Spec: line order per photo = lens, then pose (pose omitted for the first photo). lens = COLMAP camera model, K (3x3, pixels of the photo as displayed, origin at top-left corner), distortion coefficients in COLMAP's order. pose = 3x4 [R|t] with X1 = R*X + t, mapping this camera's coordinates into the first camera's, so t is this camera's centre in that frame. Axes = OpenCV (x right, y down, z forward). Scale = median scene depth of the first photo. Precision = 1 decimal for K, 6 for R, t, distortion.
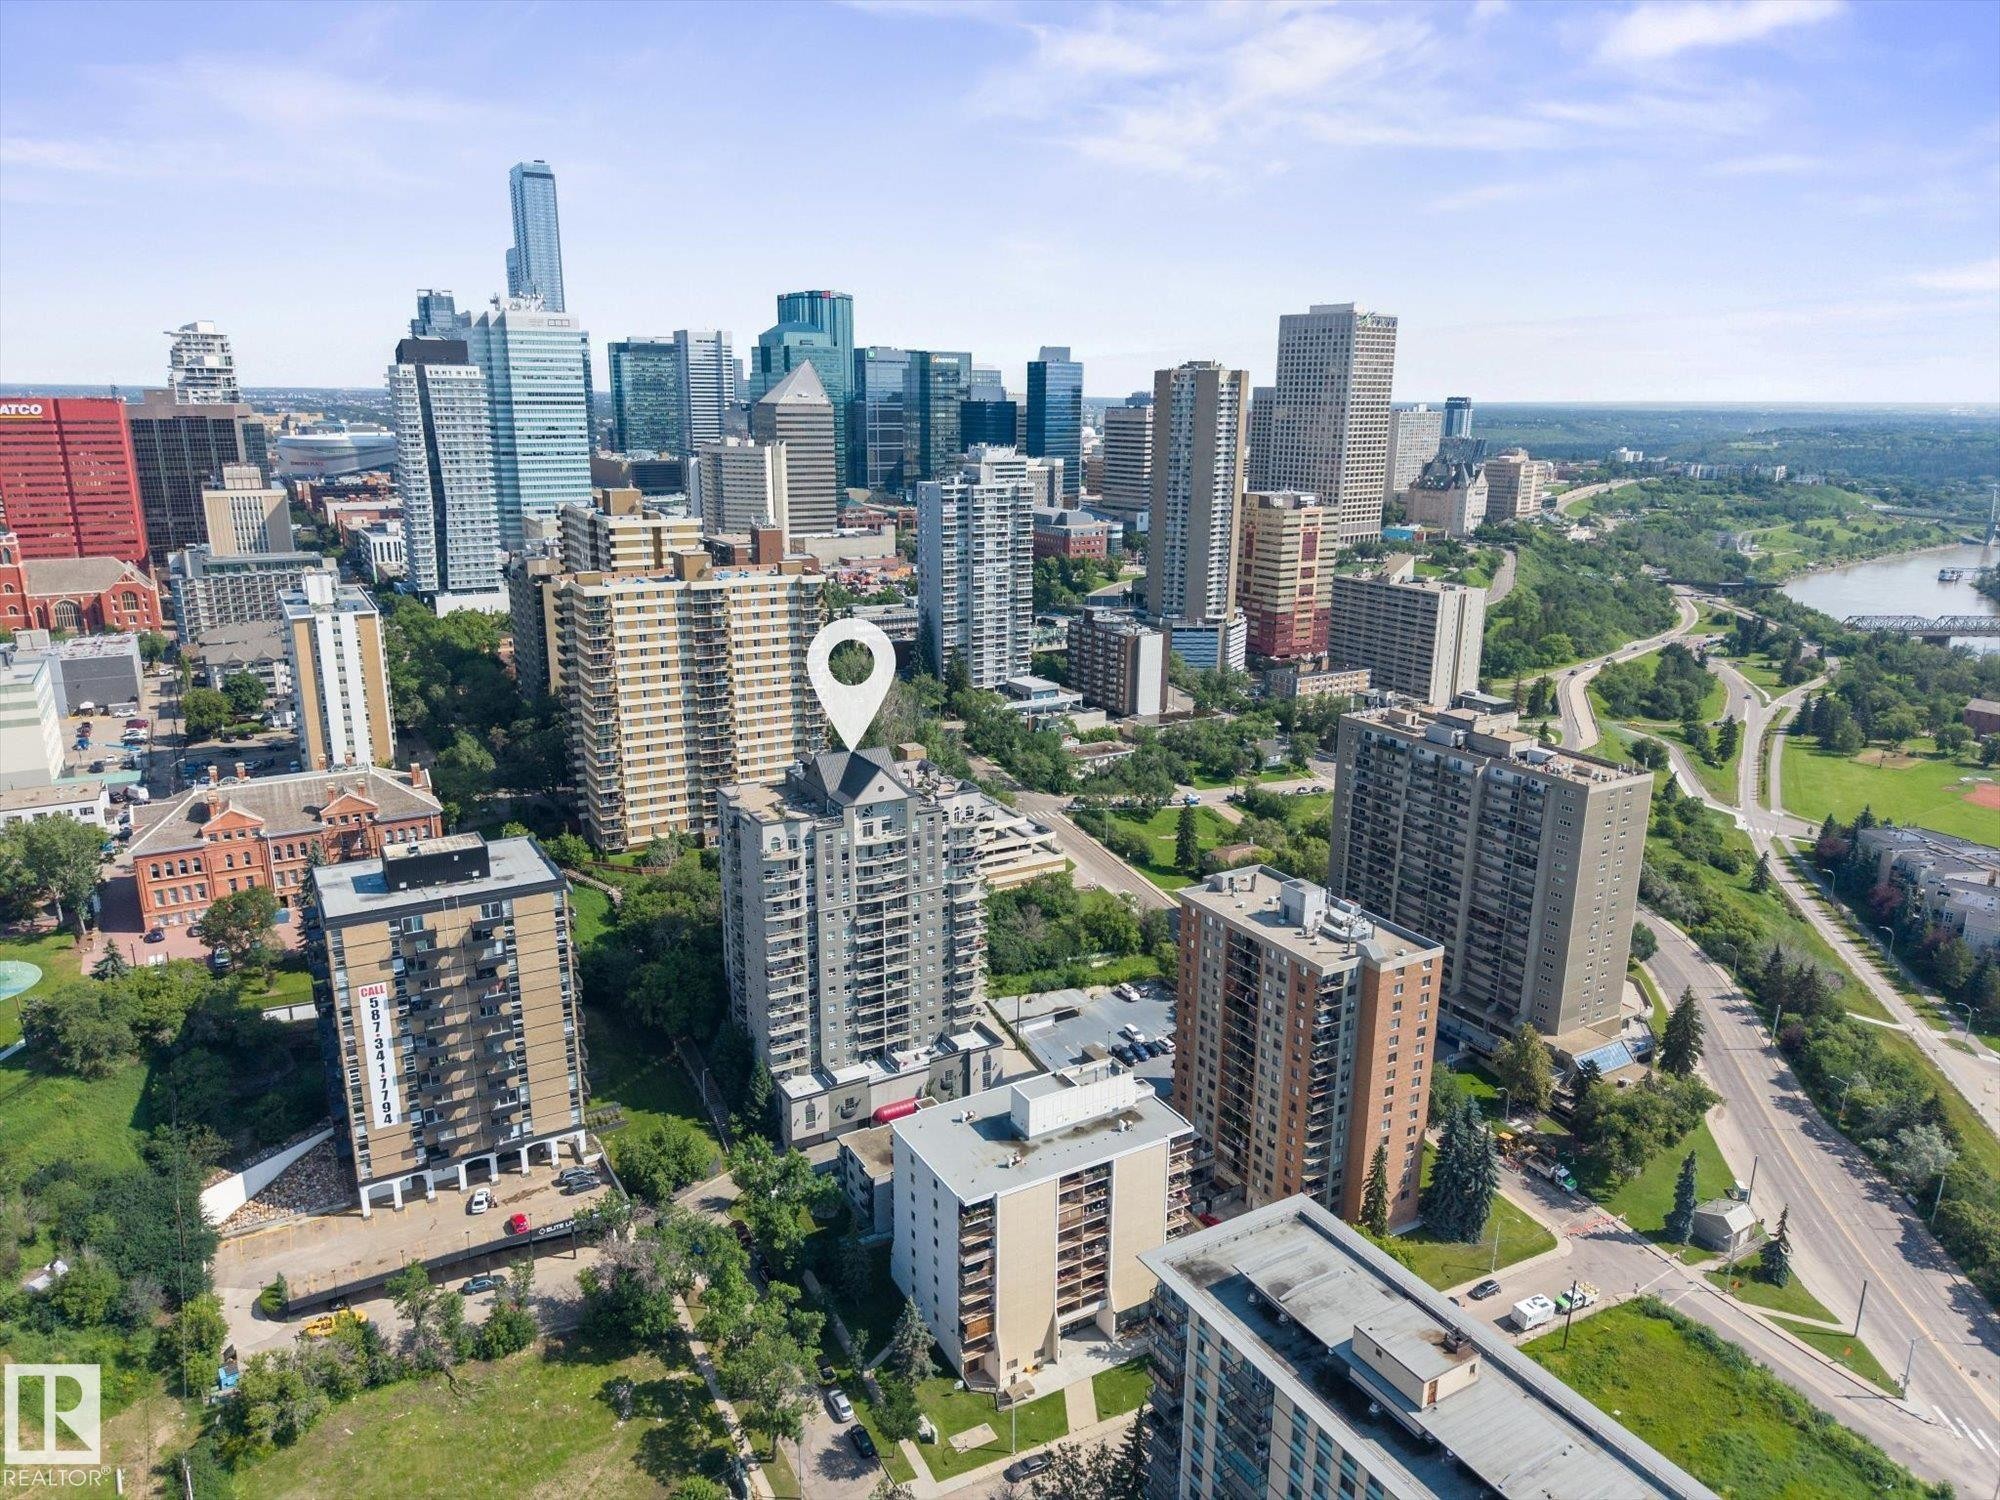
lens RADIAL K [[1335.5, 0, 997.4], [0, 1335.5, 754.2], [0, 0, 1]] dist [-0.007684, 0.000377]
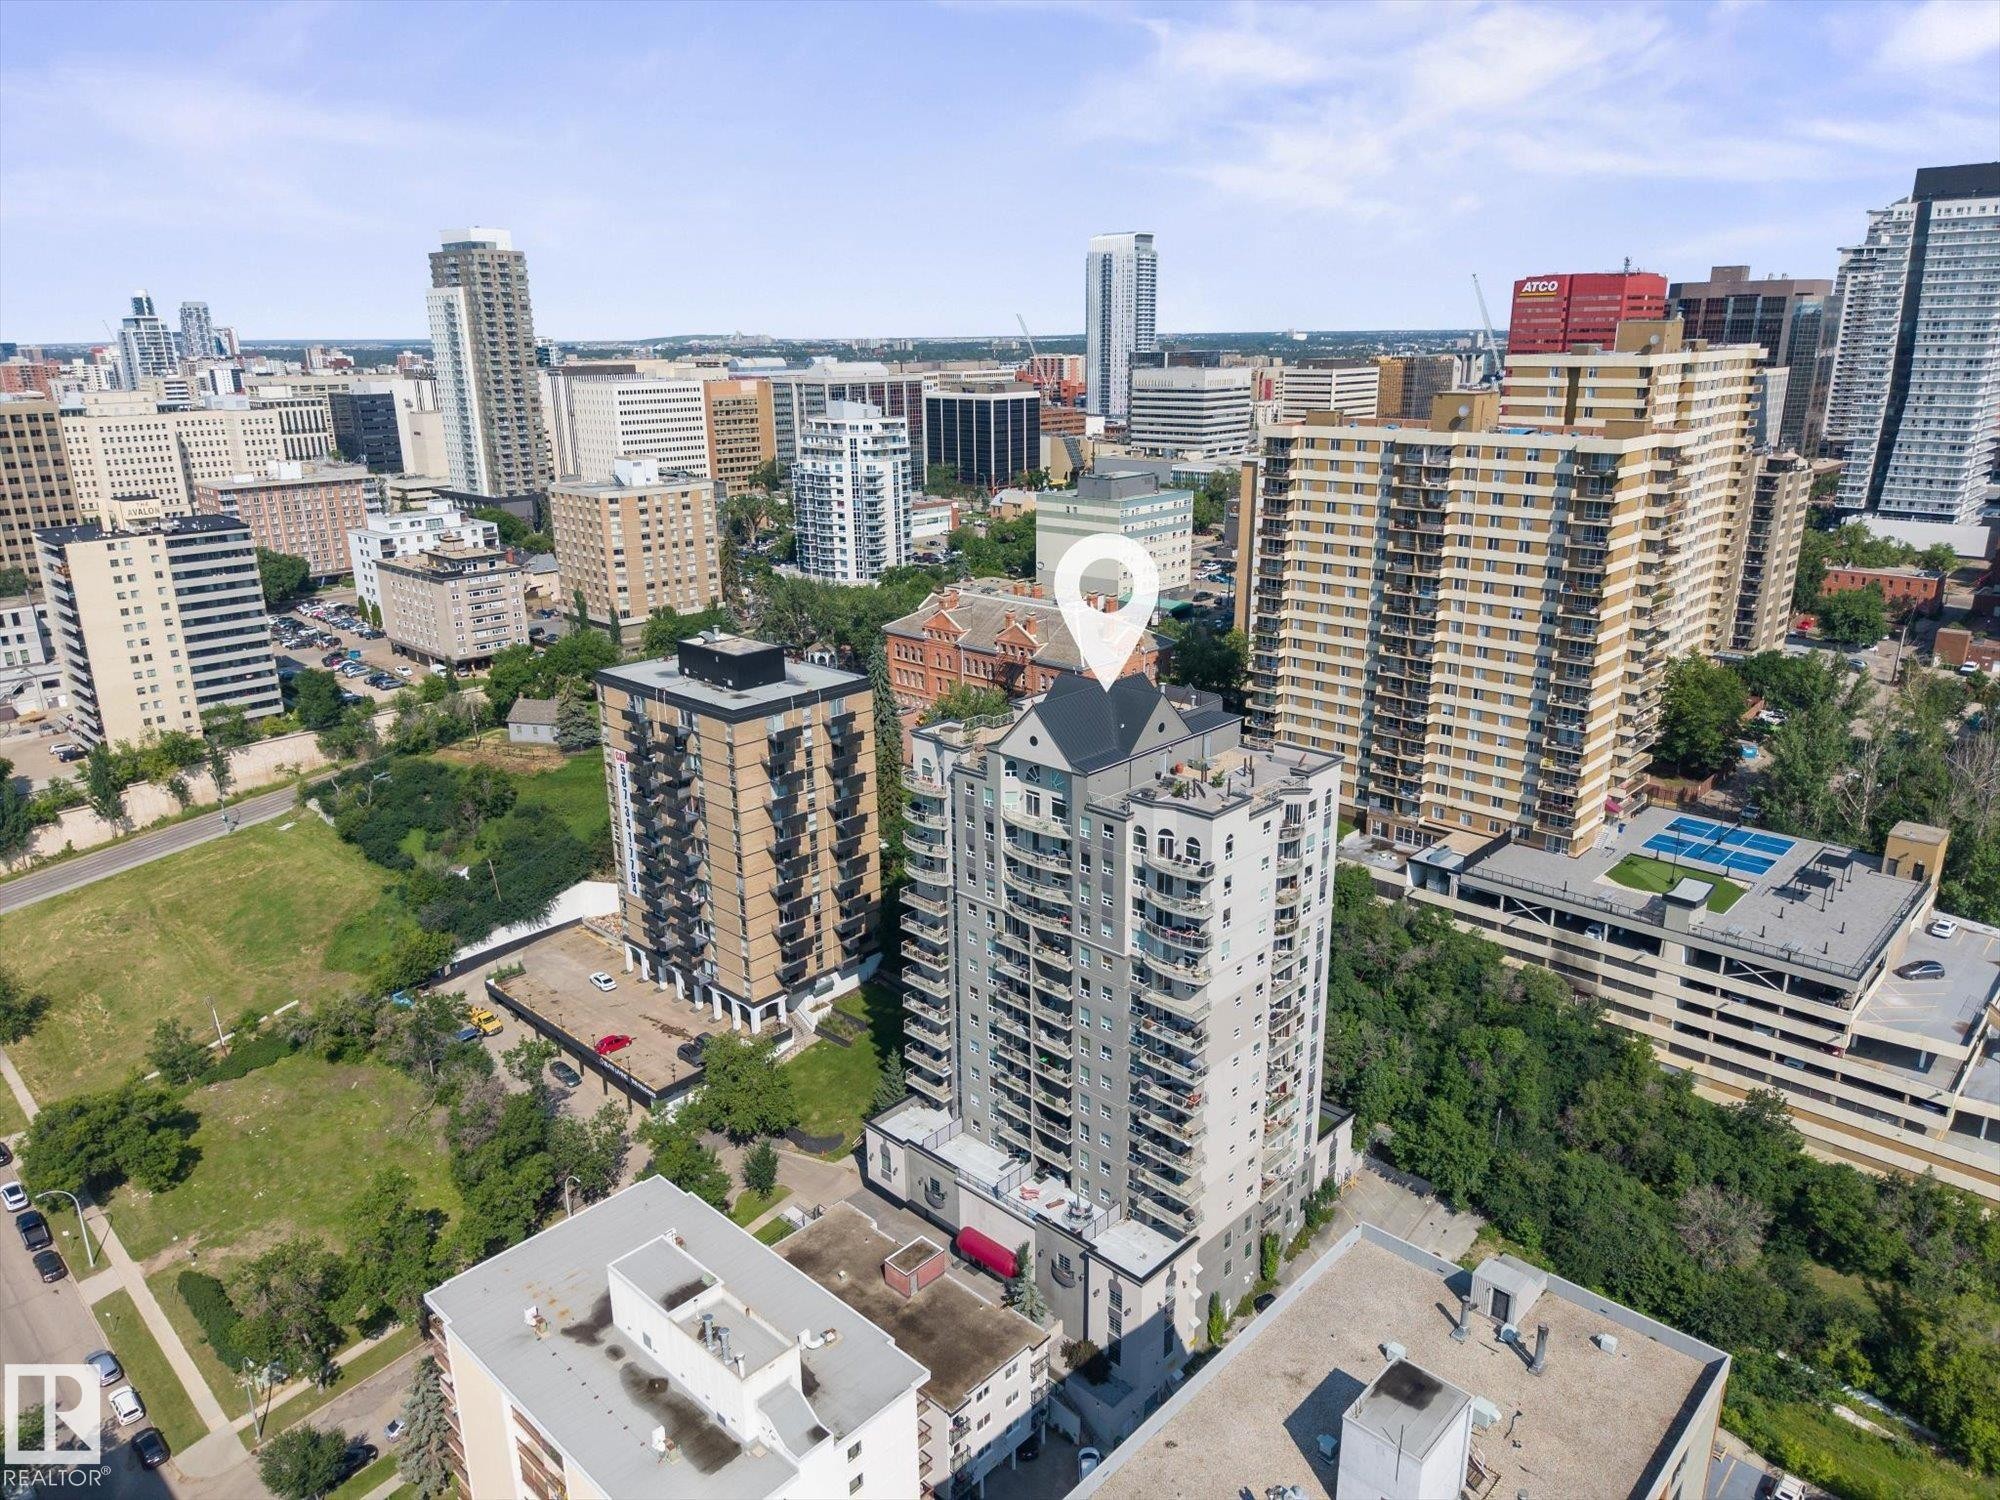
lens RADIAL K [[1335.5, 0, 997.4], [0, 1335.5, 754.2], [0, 0, 1]] dist [-0.007684, 0.000377]
pose [[0.271289, 0.274340, -0.922573, 0.346678], [-0.235586, 0.948290, 0.212711, -0.068397], [0.933221, 0.159639, 0.321891, 0.606297]]
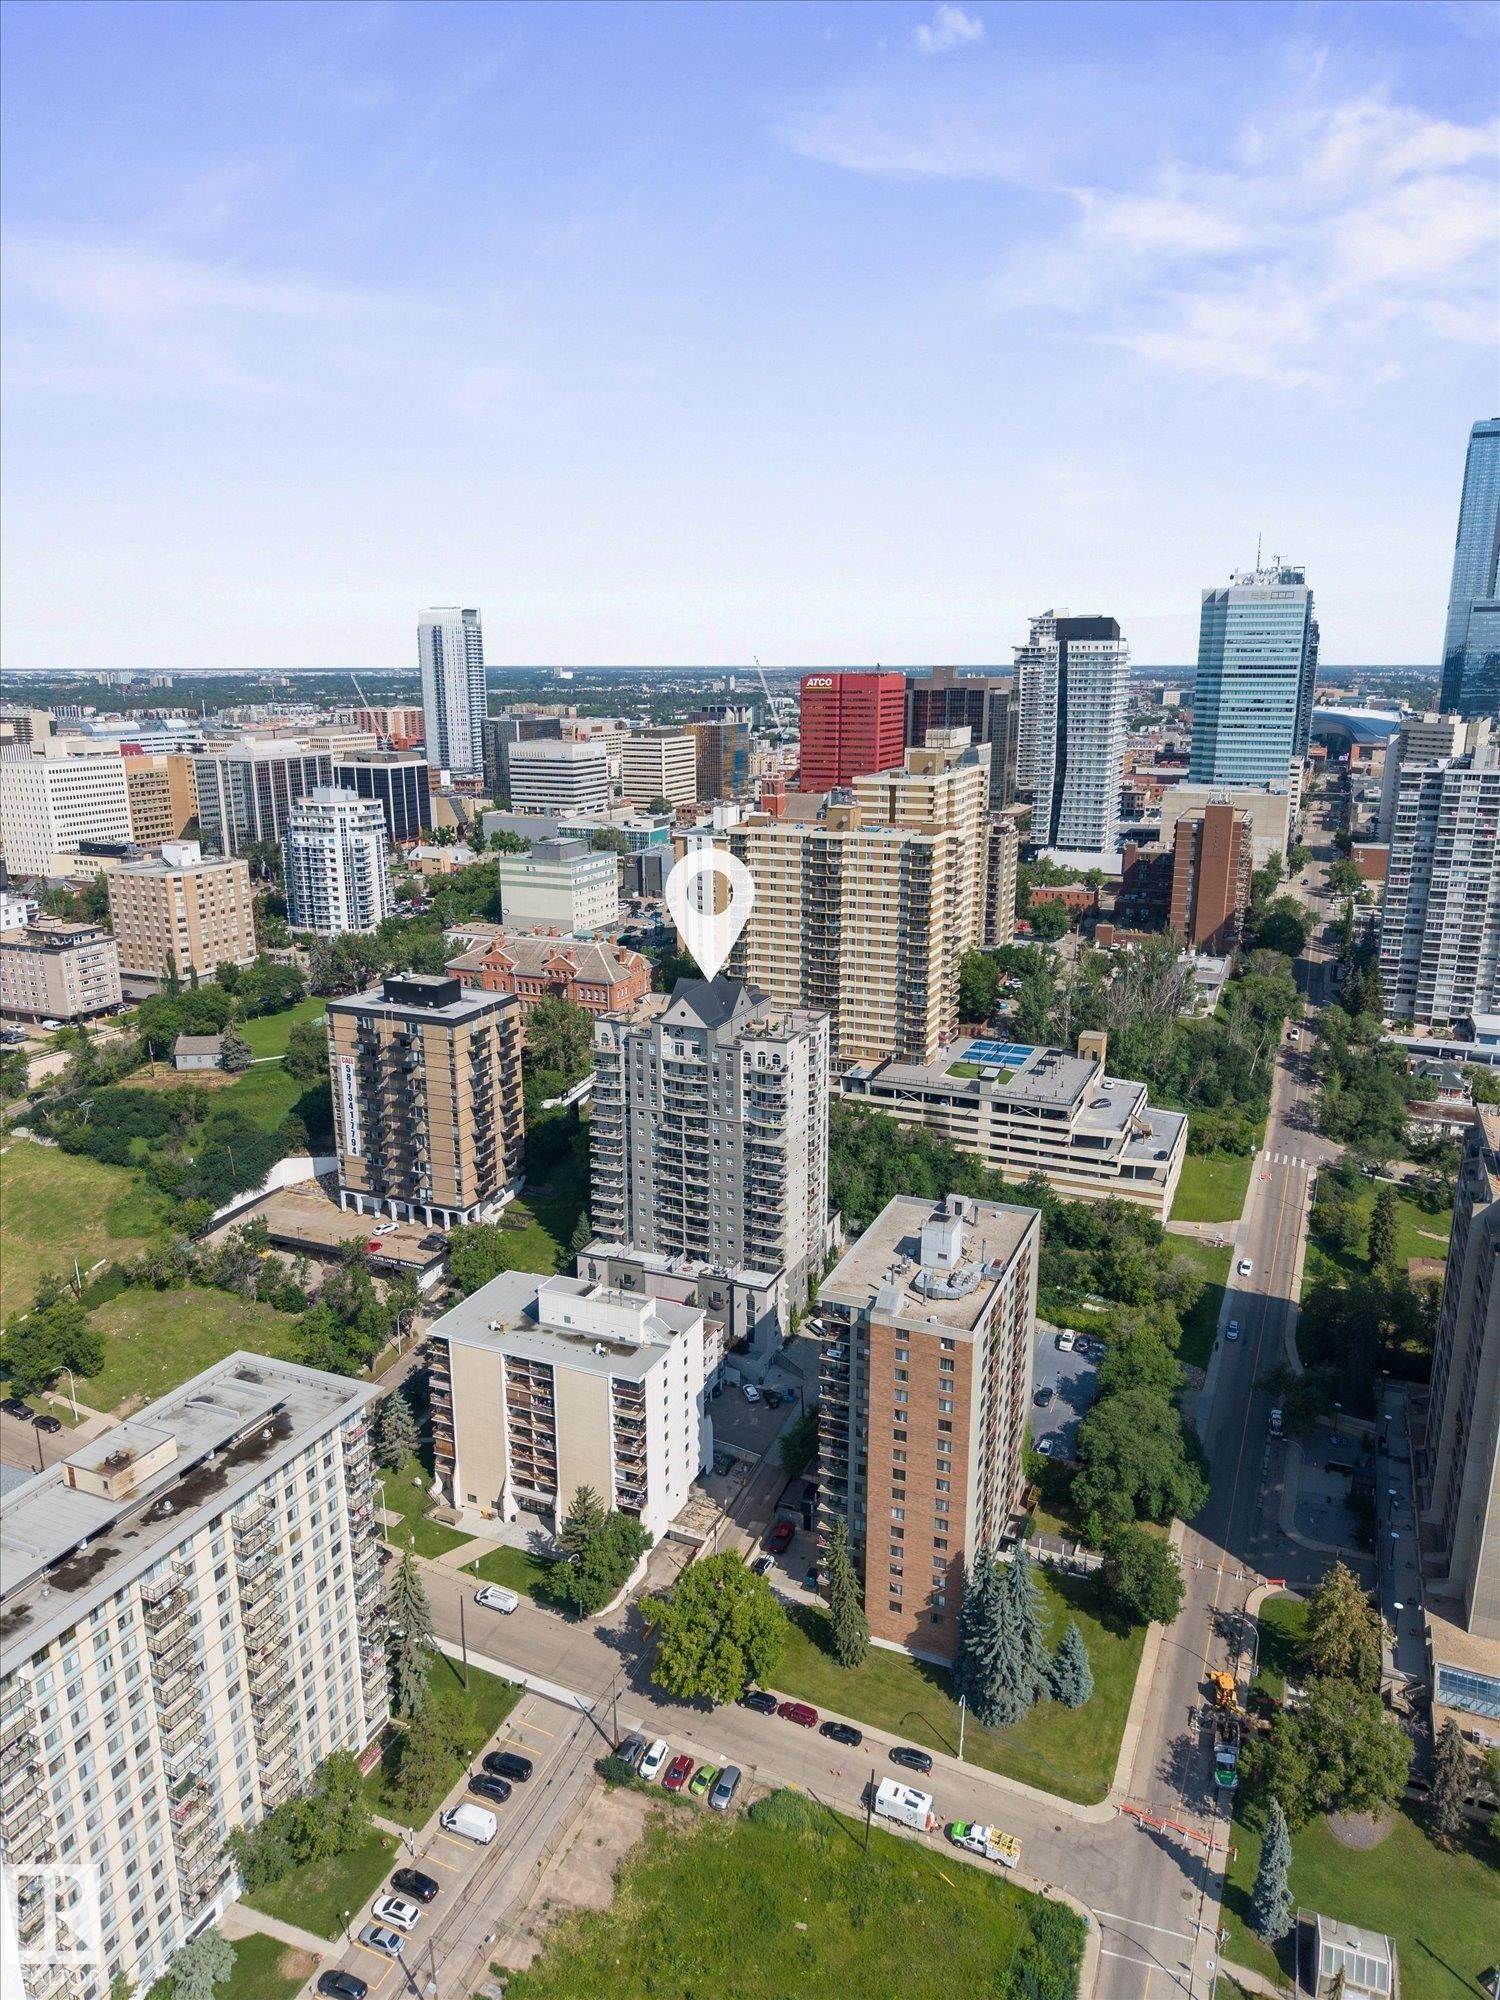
lens RADIAL K [[1323.3, 0, 750.0], [0, 1323.3, 1000.0], [0, 0, 1]] dist [0.042921, -0.001389]
pose [[0.587026, 0.185978, -0.787916, 0.622449], [-0.202883, 0.975994, 0.079216, -0.064565], [0.783734, 0.113353, 0.610666, 0.279211]]
